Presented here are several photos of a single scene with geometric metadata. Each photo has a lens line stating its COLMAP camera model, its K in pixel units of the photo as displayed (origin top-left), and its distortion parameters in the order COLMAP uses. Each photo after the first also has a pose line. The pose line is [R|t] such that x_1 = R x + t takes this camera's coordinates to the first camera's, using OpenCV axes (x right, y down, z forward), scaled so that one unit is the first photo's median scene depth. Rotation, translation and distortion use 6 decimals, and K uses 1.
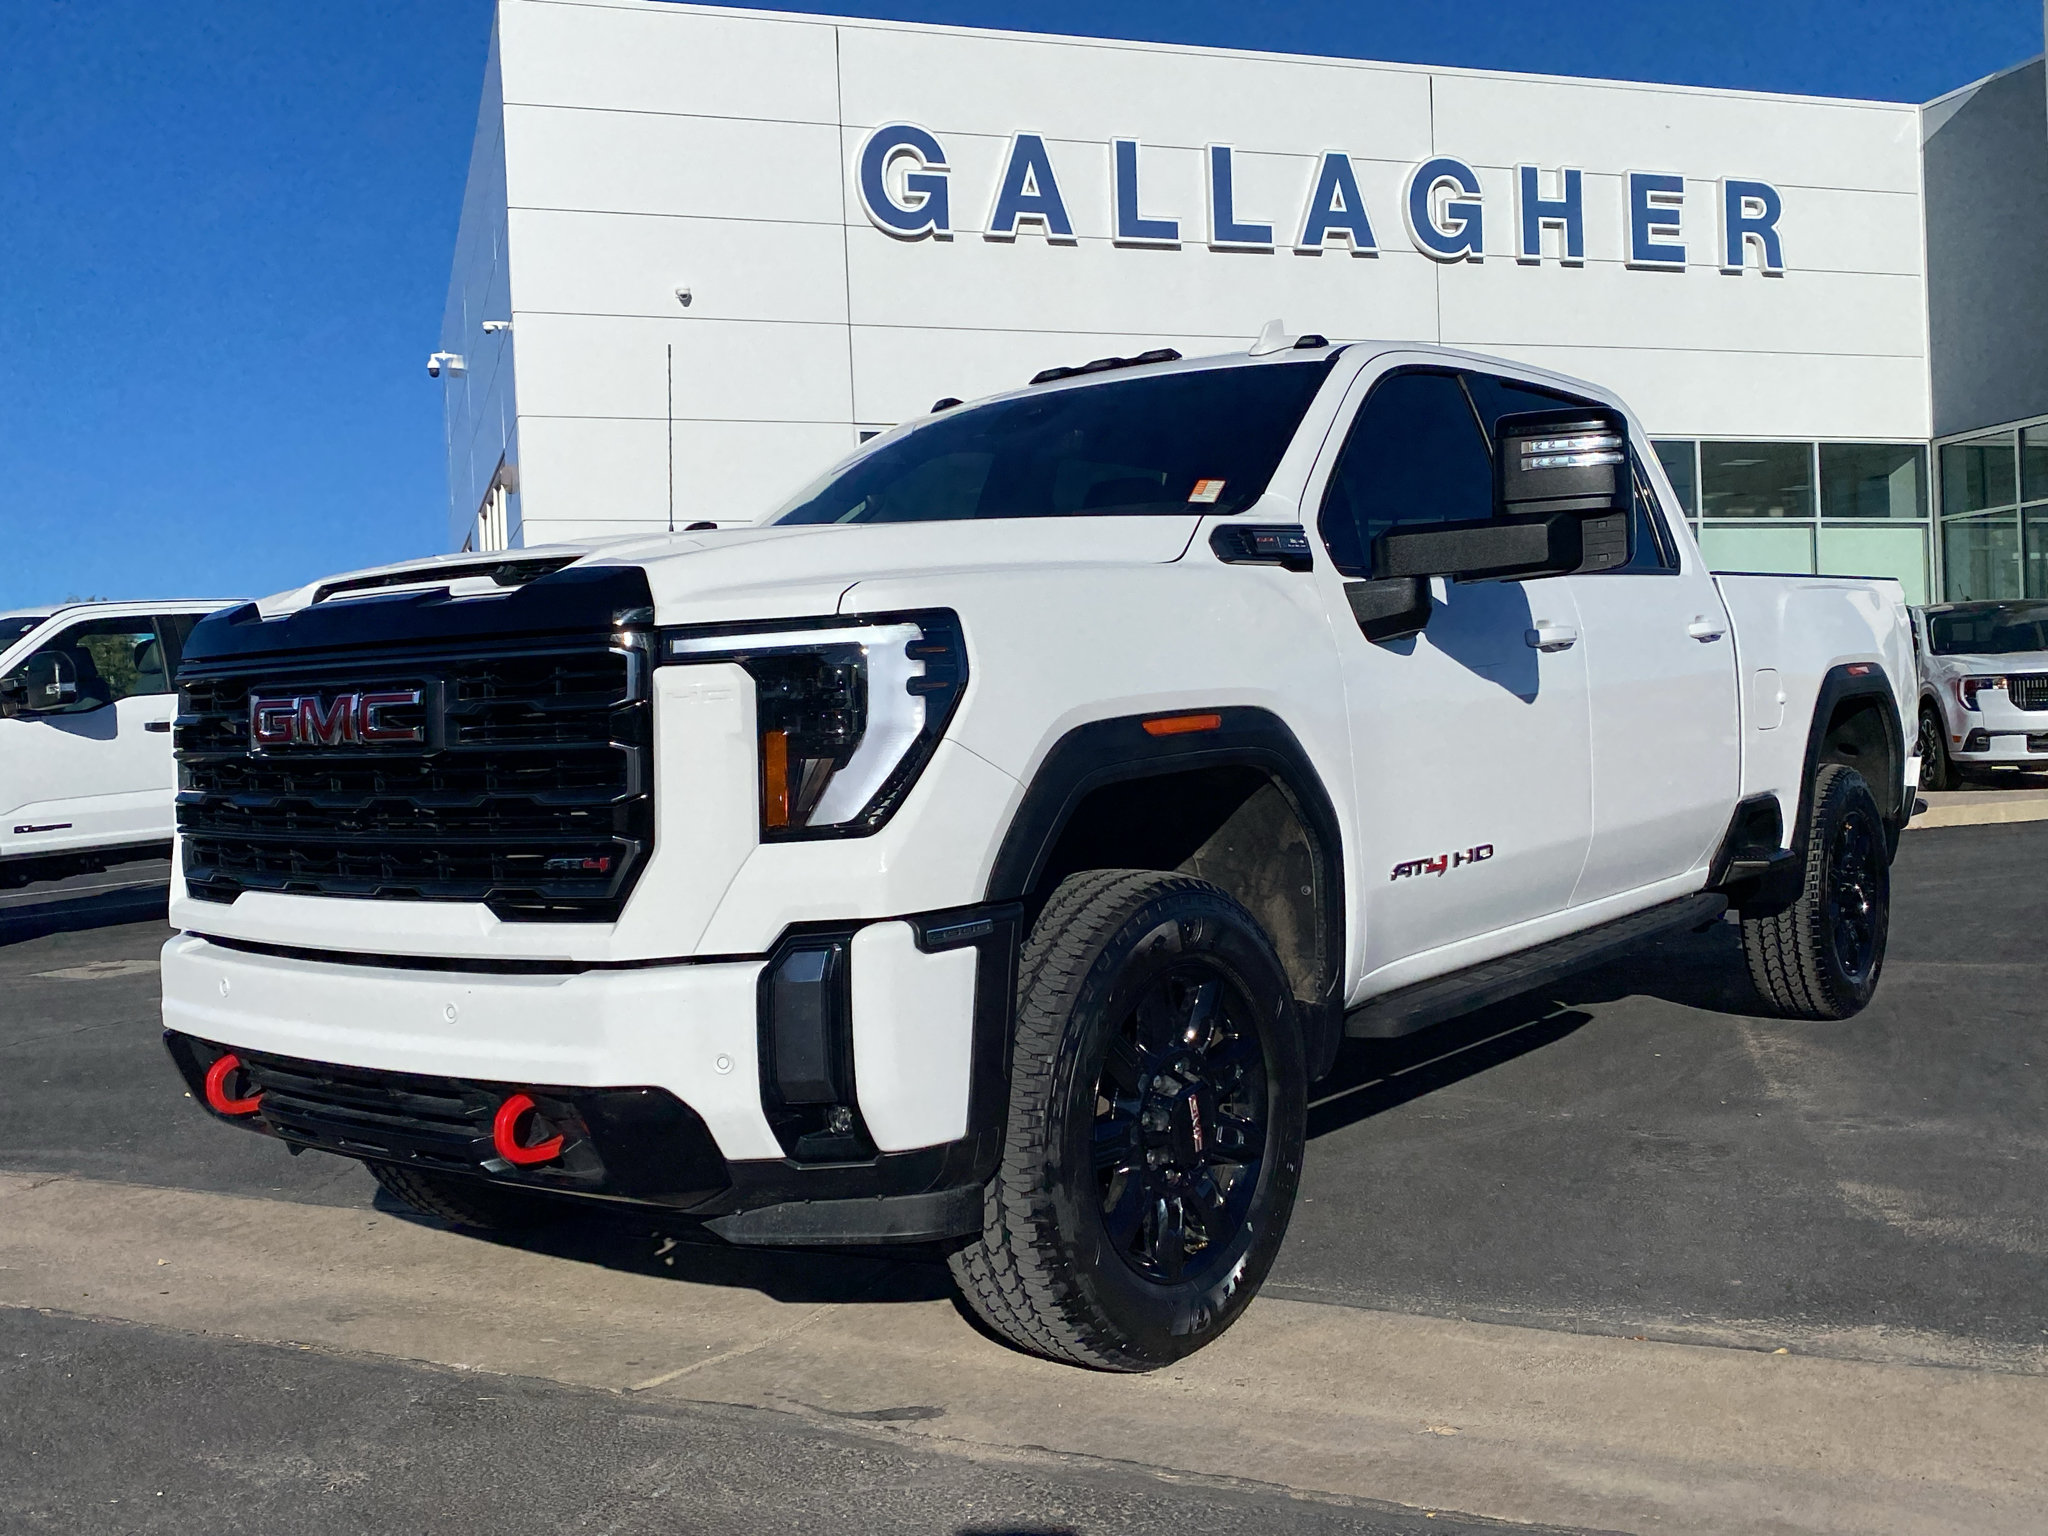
lens RADIAL K [[1934.7, 0, 1003.2], [0, 1934.7, 776.9], [0, 0, 1]] dist [0.127354, -0.352336]
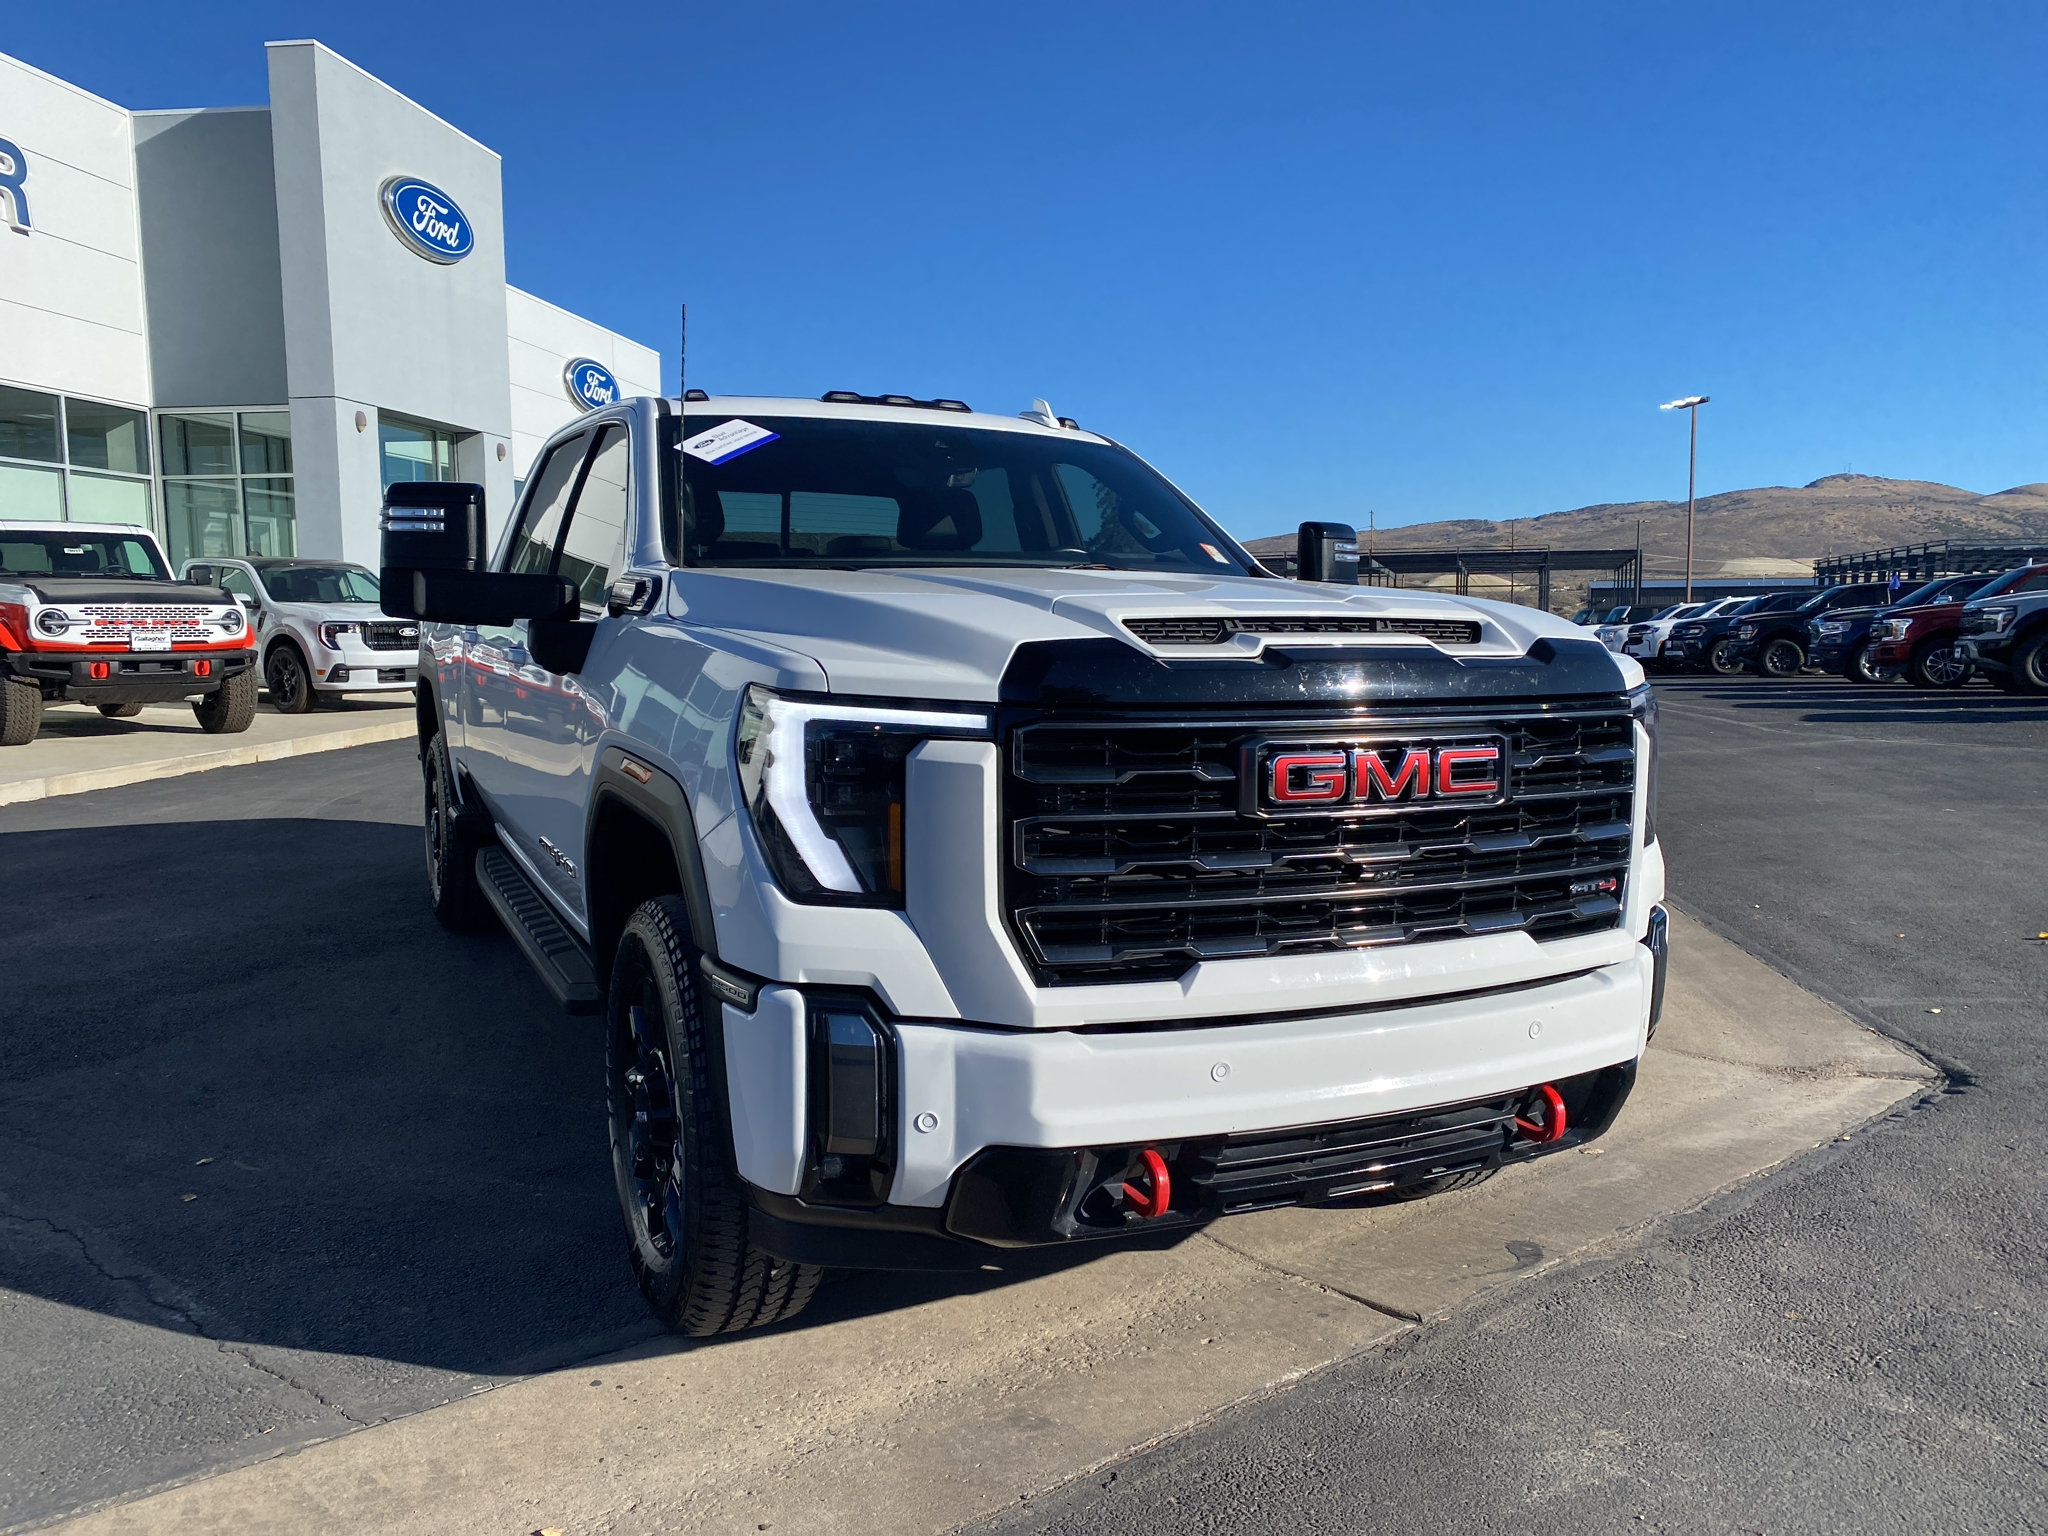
lens RADIAL K [[1572.5, 0, 1024.0], [0, 1572.5, 768.0], [0, 0, 1]] dist [0.038462, -0.036645]
pose [[0.429754, -0.054237, 0.901315, -0.205401], [0.003116, 0.998278, 0.058586, -0.014408], [-0.902940, -0.022369, 0.429183, 0.145665]]
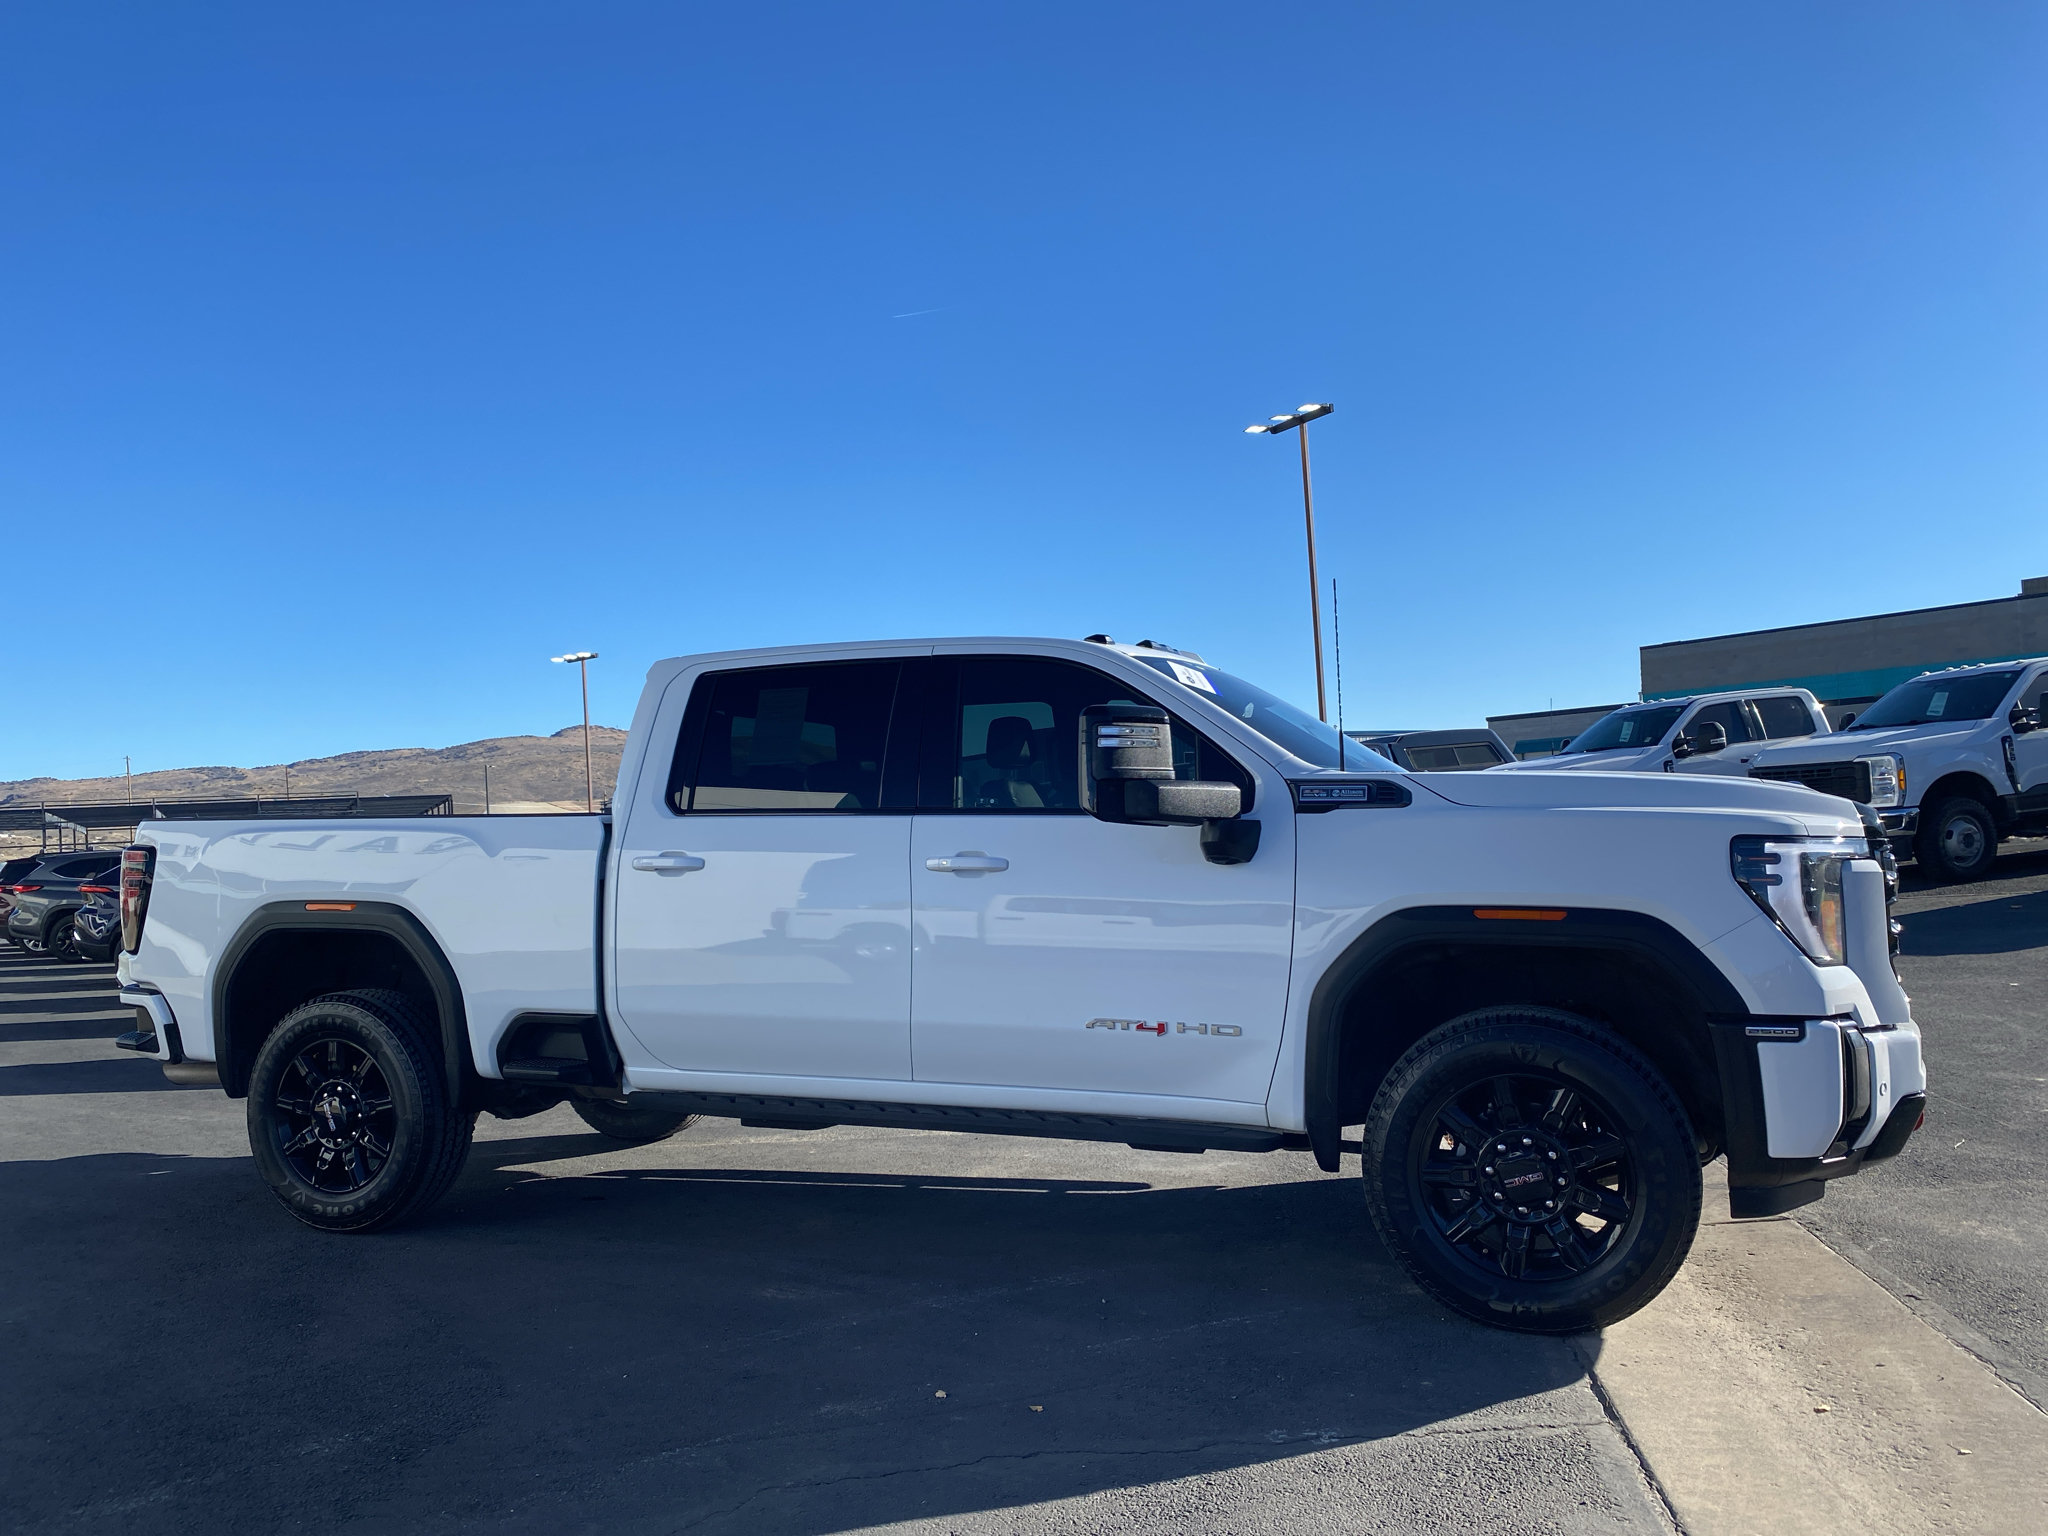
lens RADIAL K [[1565.2, 0, 1027.7], [0, 1565.2, 772.7], [0, 0, 1]] dist [0.029694, -0.028856]
pose [[-0.300919, 0.082202, 0.950100, -0.271023], [0.072772, 0.995352, -0.063069, -0.016059], [-0.950869, 0.050162, -0.305502, 0.396368]]
